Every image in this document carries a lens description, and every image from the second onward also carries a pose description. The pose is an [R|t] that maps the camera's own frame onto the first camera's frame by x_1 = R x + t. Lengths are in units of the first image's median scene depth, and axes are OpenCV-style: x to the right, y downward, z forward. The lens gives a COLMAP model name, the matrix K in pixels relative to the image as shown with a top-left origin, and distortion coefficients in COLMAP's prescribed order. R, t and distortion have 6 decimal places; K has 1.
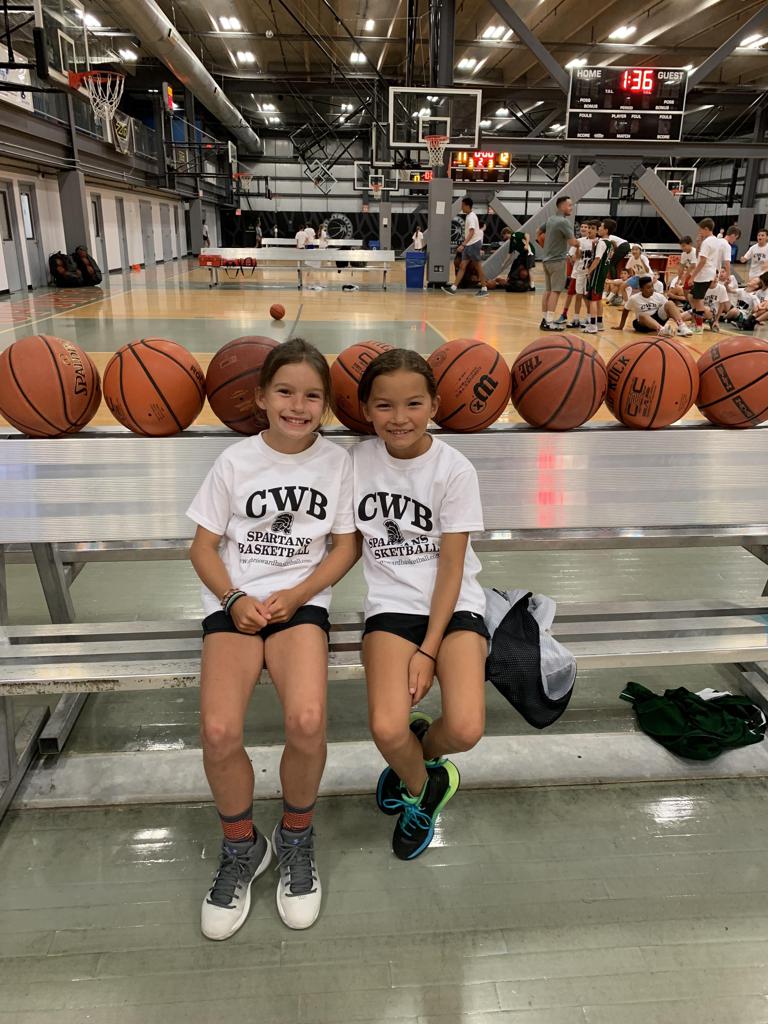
lens RADIAL K [[782.5, 0, 387.3], [0, 782.5, 506.2], [0, 0, 1]] dist [0.009755, 0.004980]
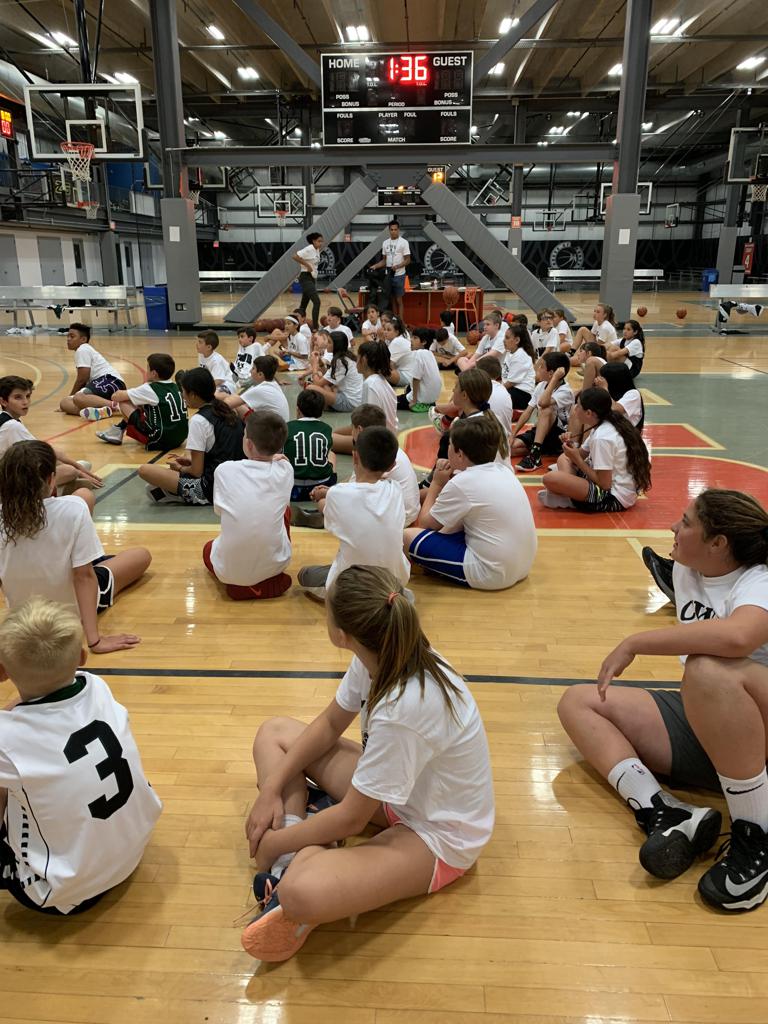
lens RADIAL K [[782.5, 0, 383.9], [0, 782.5, 508.1], [0, 0, 1]] dist [0.009755, 0.004980]
pose [[0.988732, 0.027668, -0.147116, 0.418269], [-0.032310, 0.999049, -0.029262, -0.076558], [0.146166, 0.033686, 0.988686, 0.229180]]
